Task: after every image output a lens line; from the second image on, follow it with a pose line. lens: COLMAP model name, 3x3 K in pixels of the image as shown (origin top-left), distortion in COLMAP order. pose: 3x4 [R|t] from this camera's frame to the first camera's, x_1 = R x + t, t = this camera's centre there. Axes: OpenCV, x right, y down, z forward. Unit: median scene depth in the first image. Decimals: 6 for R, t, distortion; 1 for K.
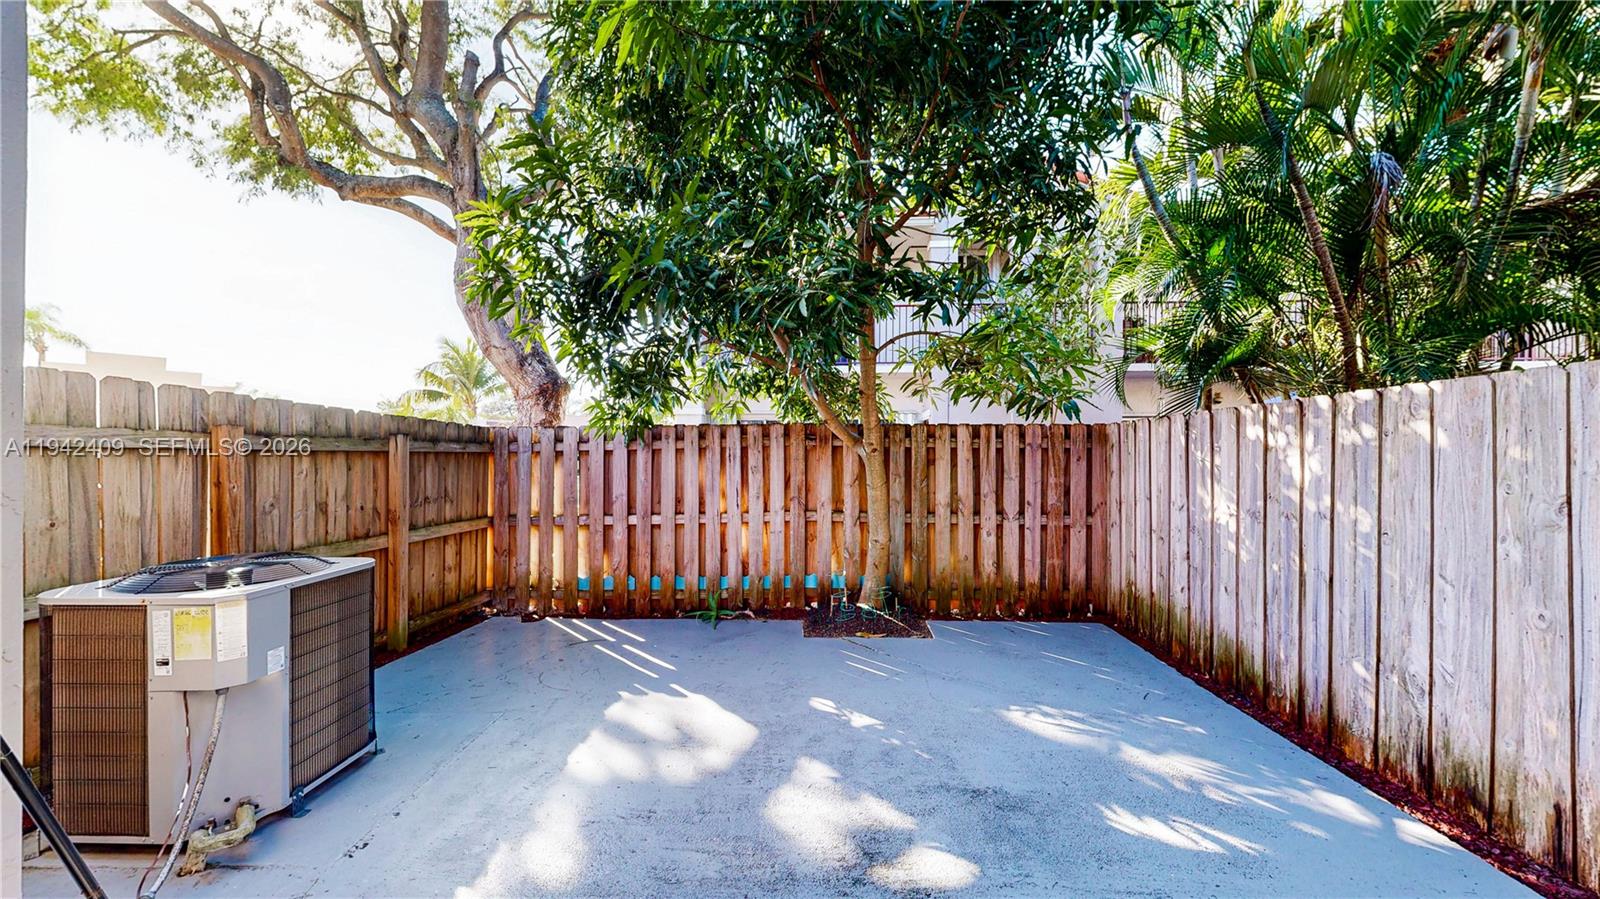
lens RADIAL K [[548.4, 0, 799.6], [0, 548.4, 456.6], [0, 0, 1]] dist [-0.010393, -0.000387]
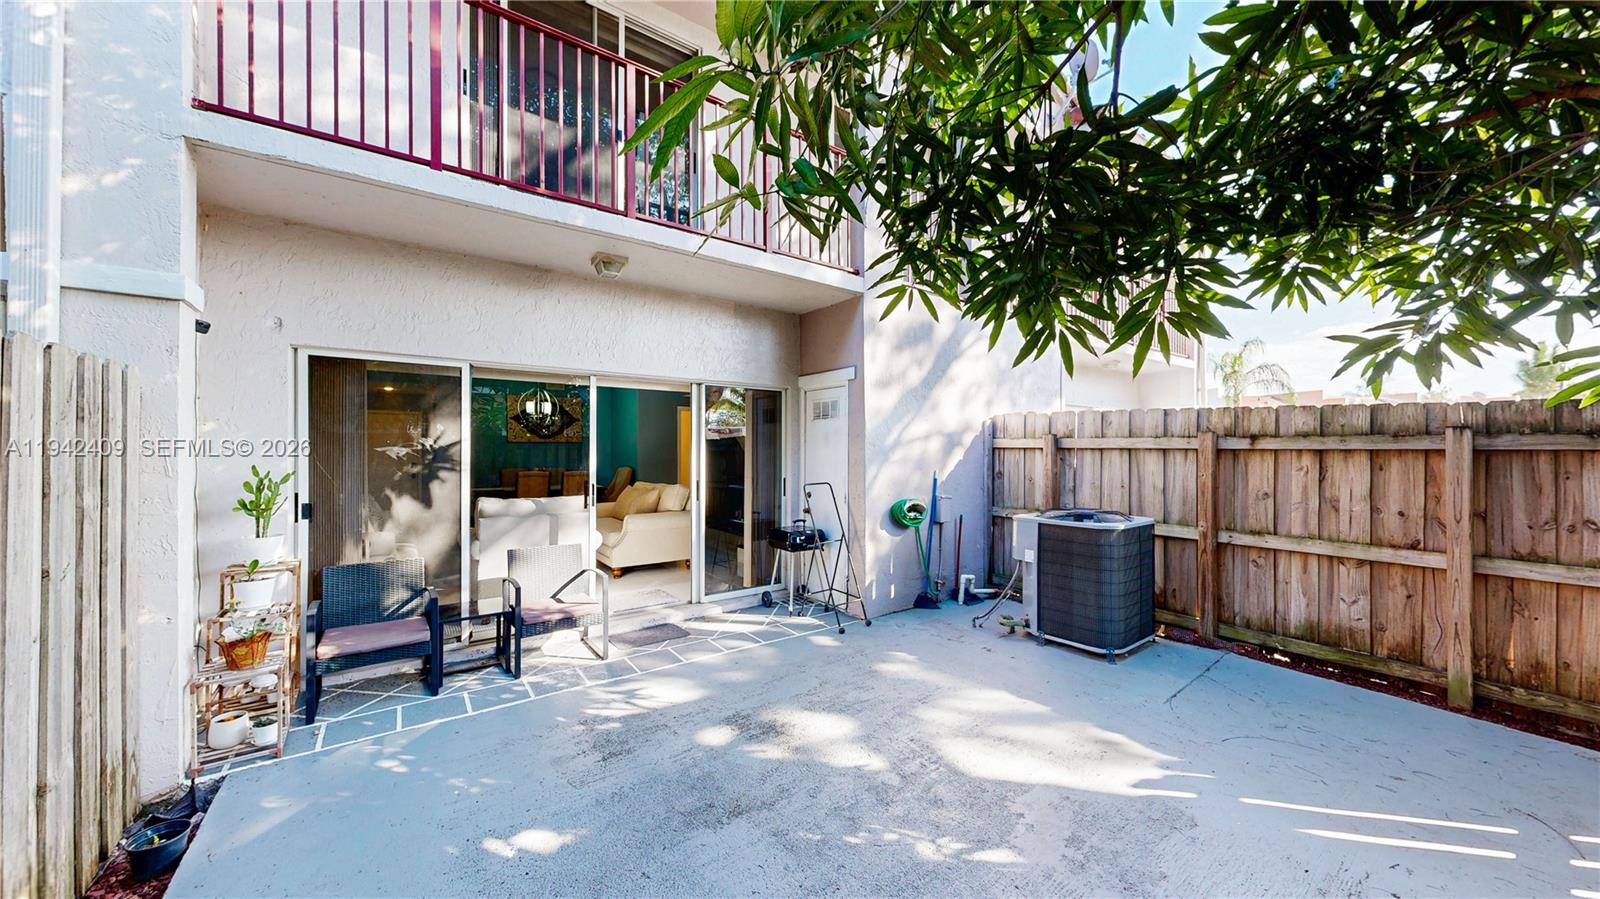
lens RADIAL K [[548.4, 0, 803.6], [0, 548.4, 452.1], [0, 0, 1]] dist [-0.010393, -0.000387]
pose [[-0.792937, -0.006407, -0.609270, 0.876005], [-0.005606, 0.999979, -0.003220, 0.005863], [0.609278, 0.000862, -0.792956, 1.942105]]
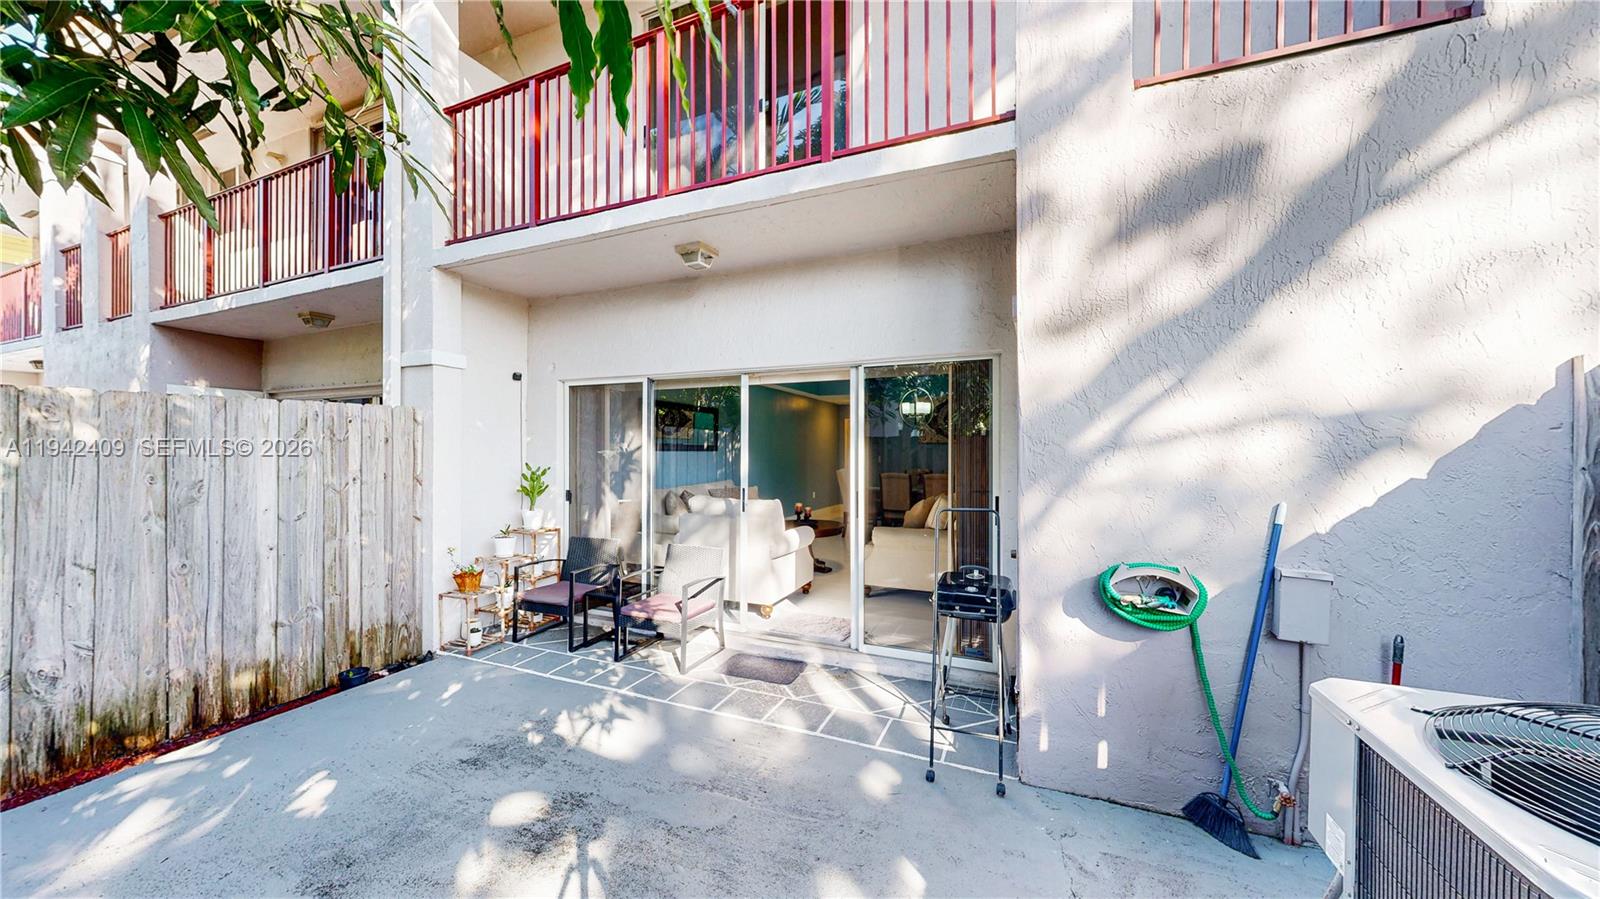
lens RADIAL K [[548.4, 0, 802.6], [0, 548.4, 452.9], [0, 0, 1]] dist [-0.010393, -0.000387]
pose [[-0.932560, -0.010469, 0.360862, -0.628068], [-0.006394, 0.999902, 0.012485, -0.031454], [-0.360958, 0.009335, -0.932535, 1.576445]]
